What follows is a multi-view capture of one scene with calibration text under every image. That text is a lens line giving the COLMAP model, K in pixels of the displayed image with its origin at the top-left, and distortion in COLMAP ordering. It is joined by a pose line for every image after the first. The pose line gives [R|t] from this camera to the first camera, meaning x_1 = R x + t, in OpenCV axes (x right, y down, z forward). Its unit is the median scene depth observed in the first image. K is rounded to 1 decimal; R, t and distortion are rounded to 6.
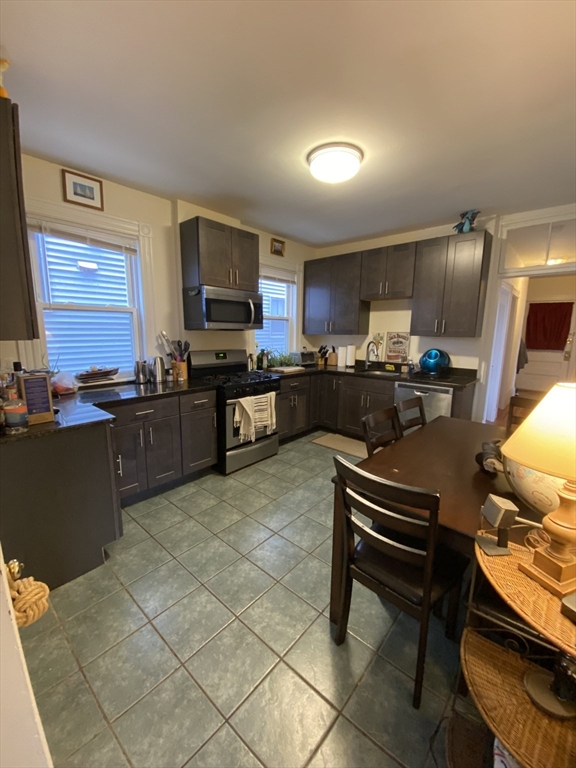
lens RADIAL K [[312.6, 0, 290.3], [0, 312.6, 382.4], [0, 0, 1]] dist [-0.002689, -0.000533]
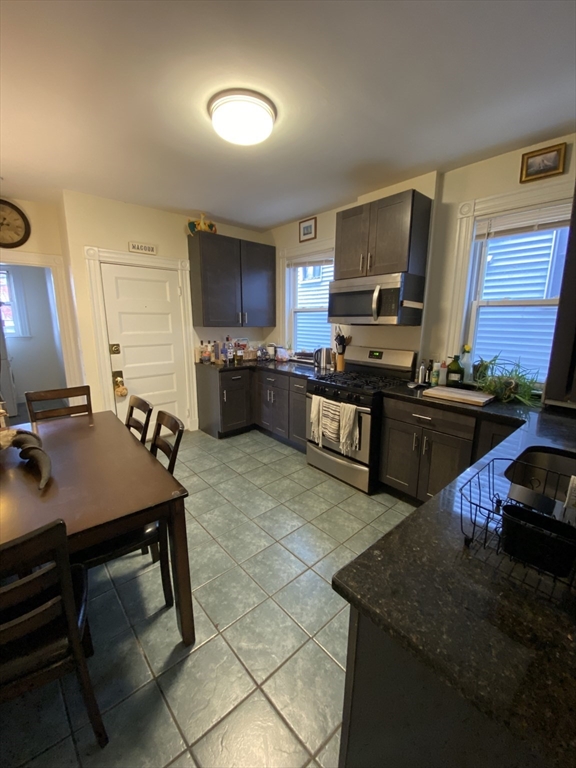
lens RADIAL K [[312.6, 0, 292.2], [0, 312.6, 381.2], [0, 0, 1]] dist [-0.002689, -0.000533]
pose [[-0.136005, 0.184712, -0.973337, 0.804969], [-0.181955, 0.961096, 0.207814, -0.182771], [0.973856, 0.205367, -0.097104, 1.042887]]
